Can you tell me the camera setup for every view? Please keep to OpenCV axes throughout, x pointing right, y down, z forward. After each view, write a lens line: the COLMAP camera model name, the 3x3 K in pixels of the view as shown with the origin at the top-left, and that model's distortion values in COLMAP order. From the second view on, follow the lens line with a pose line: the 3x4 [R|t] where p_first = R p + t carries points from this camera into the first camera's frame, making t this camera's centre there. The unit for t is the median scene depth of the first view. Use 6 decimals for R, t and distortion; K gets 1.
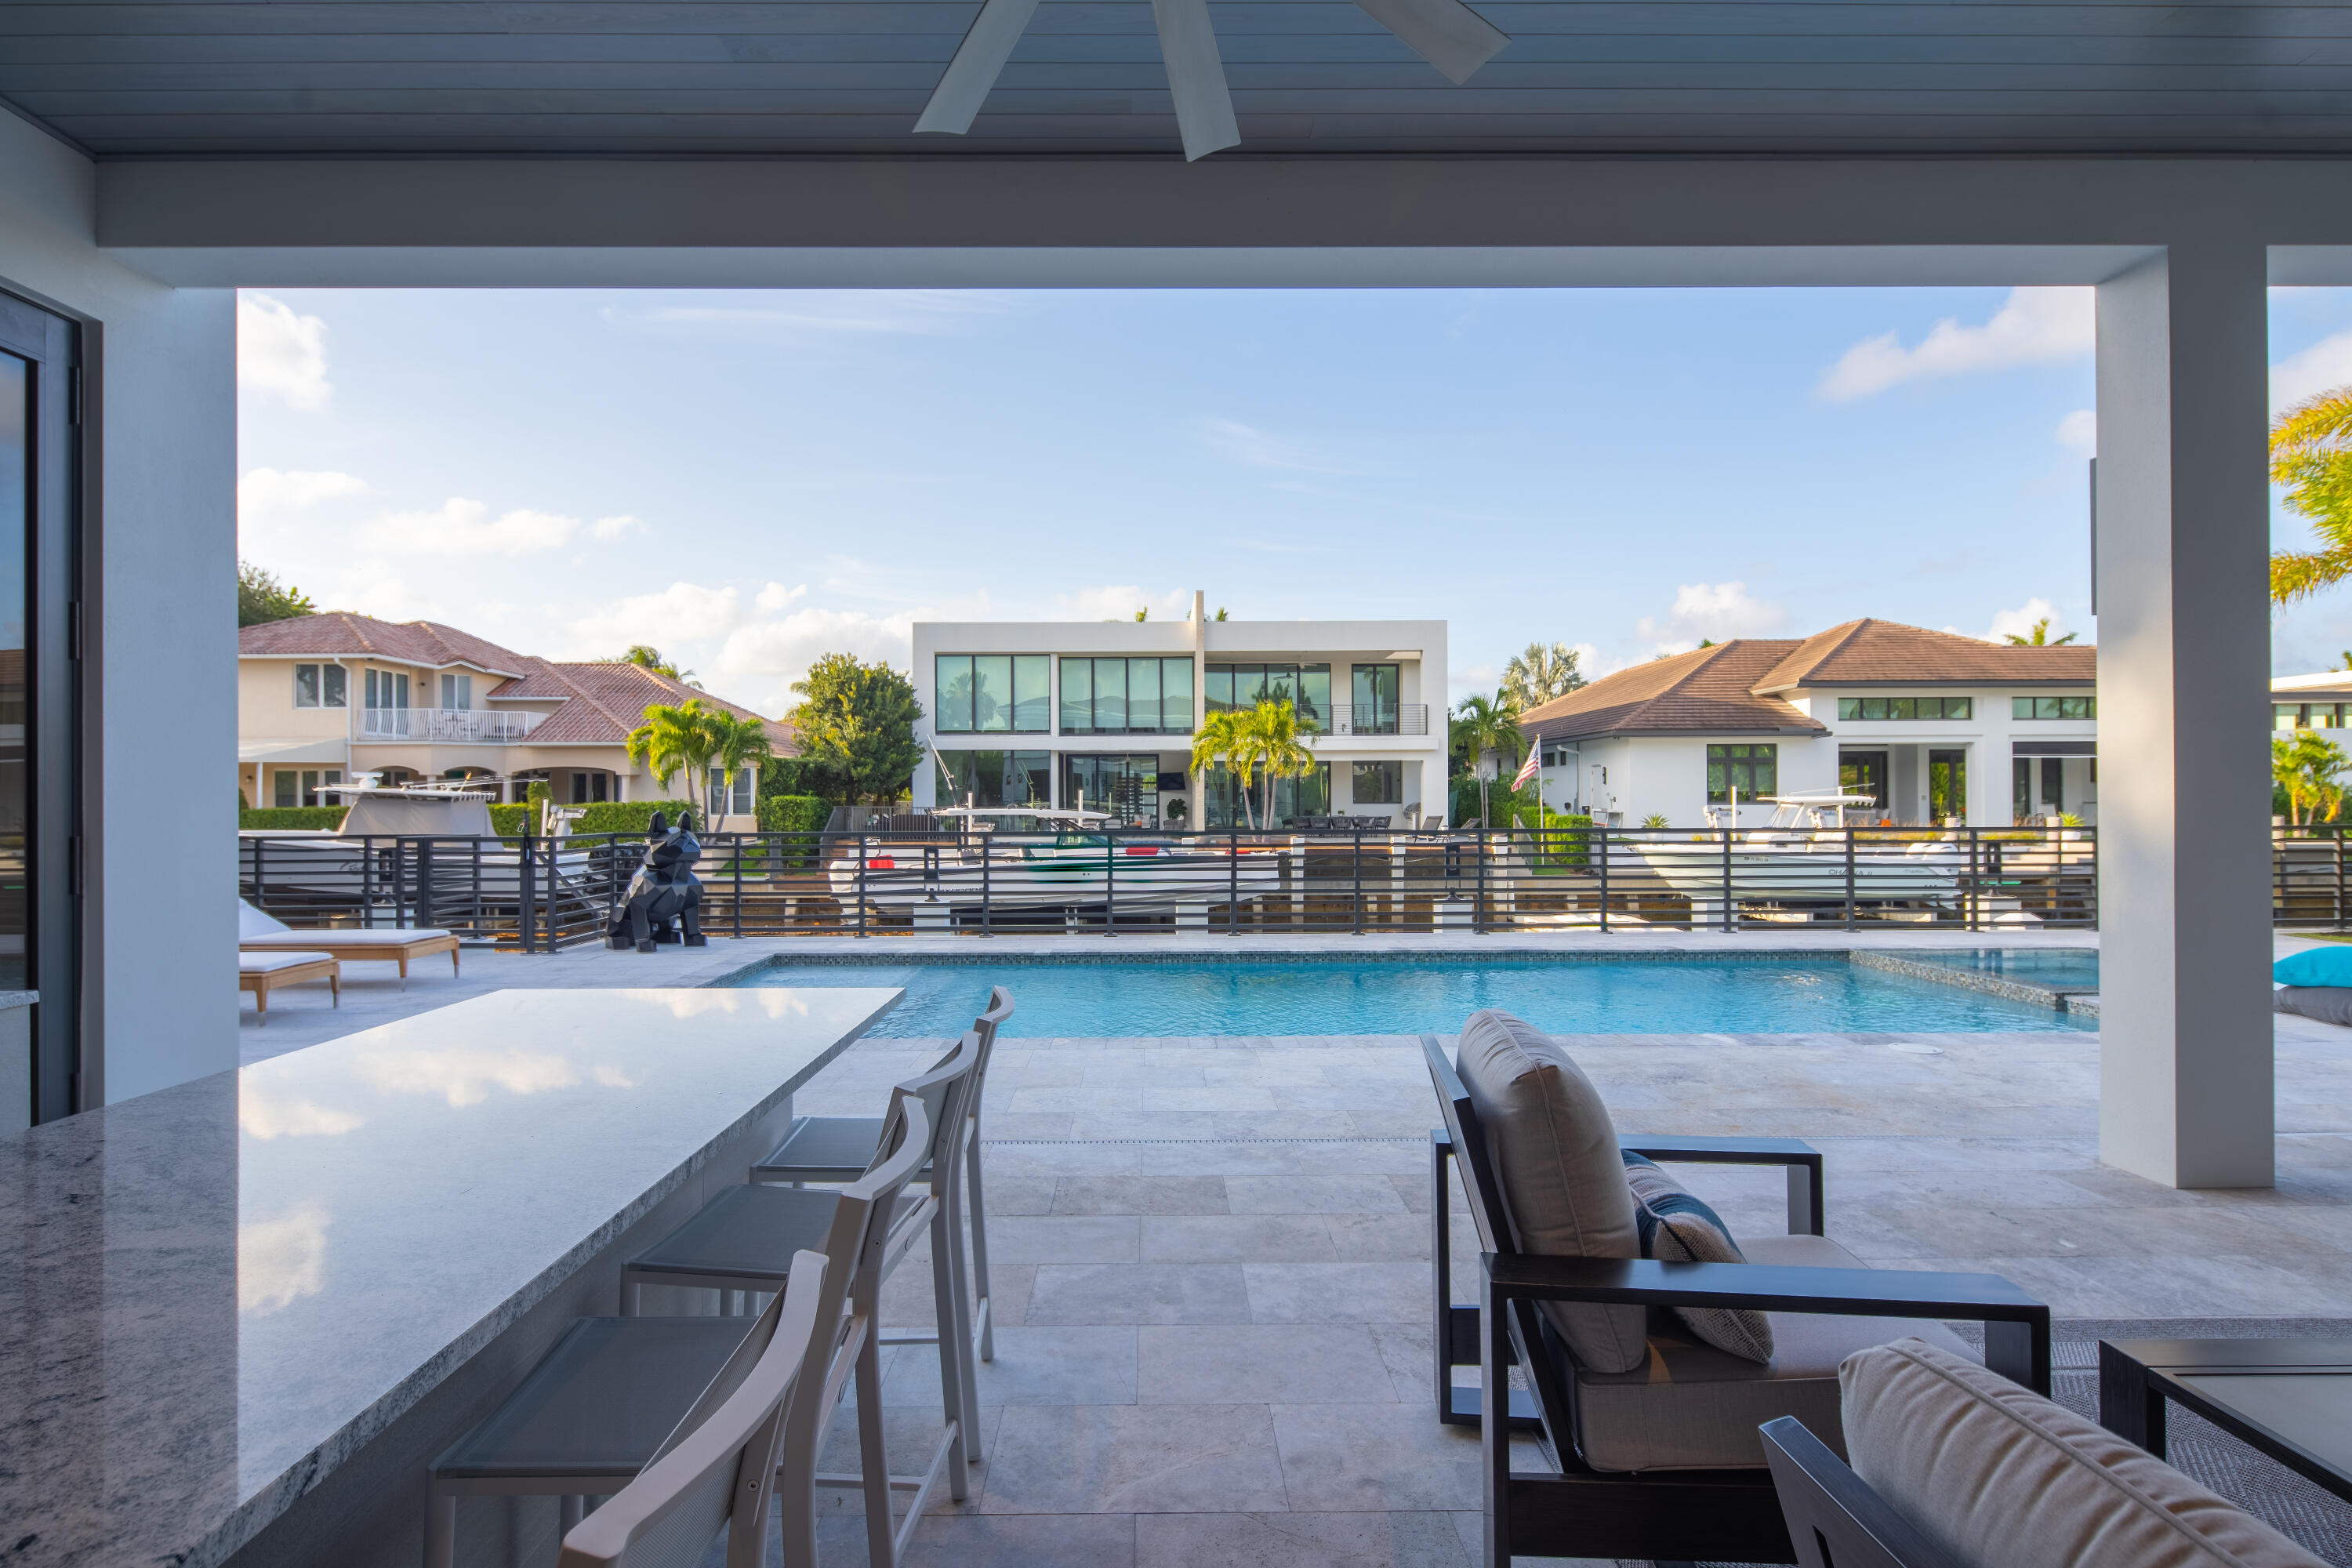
lens RADIAL K [[1146.7, 0, 1157.0], [0, 1146.7, 791.8], [0, 0, 1]] dist [0.009169, -0.005066]
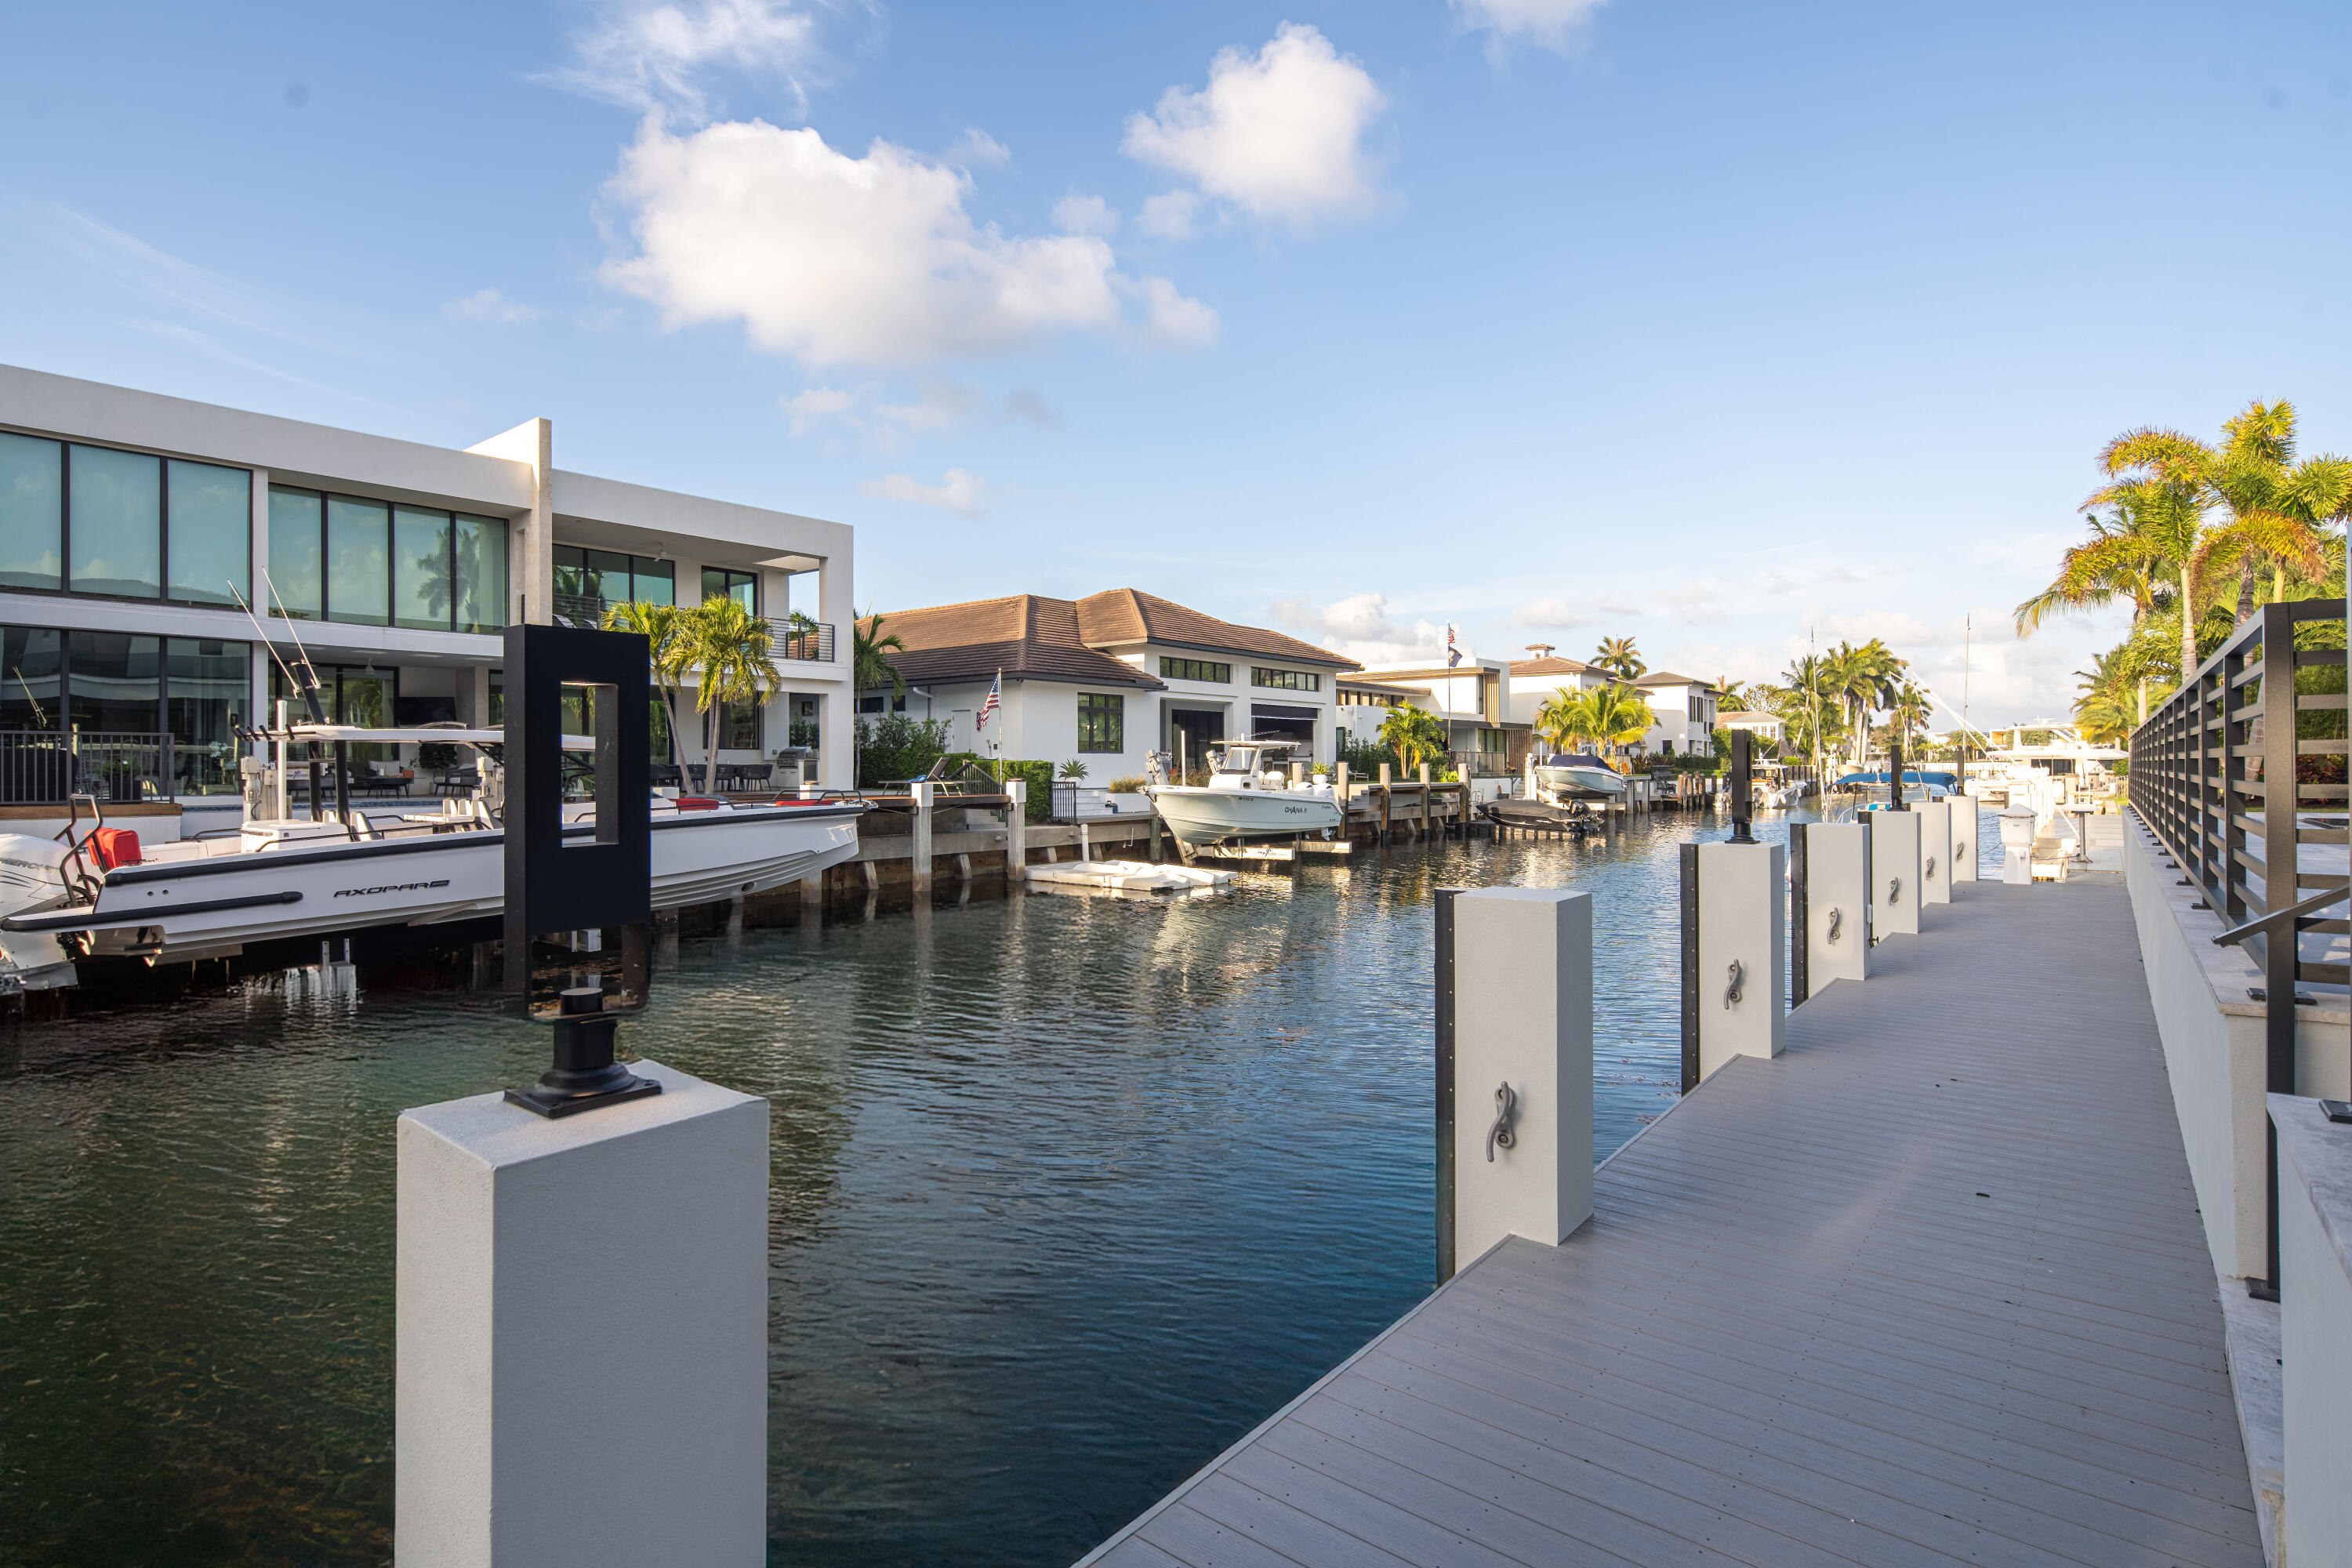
lens RADIAL K [[1146.7, 0, 1145.7], [0, 1146.7, 776.4], [0, 0, 1]] dist [0.009169, -0.005066]
pose [[0.640113, -0.003403, 0.768274, -0.248604], [-0.005759, 0.999941, 0.009228, 0.021994], [-0.768260, -0.010331, 0.640055, 0.308393]]
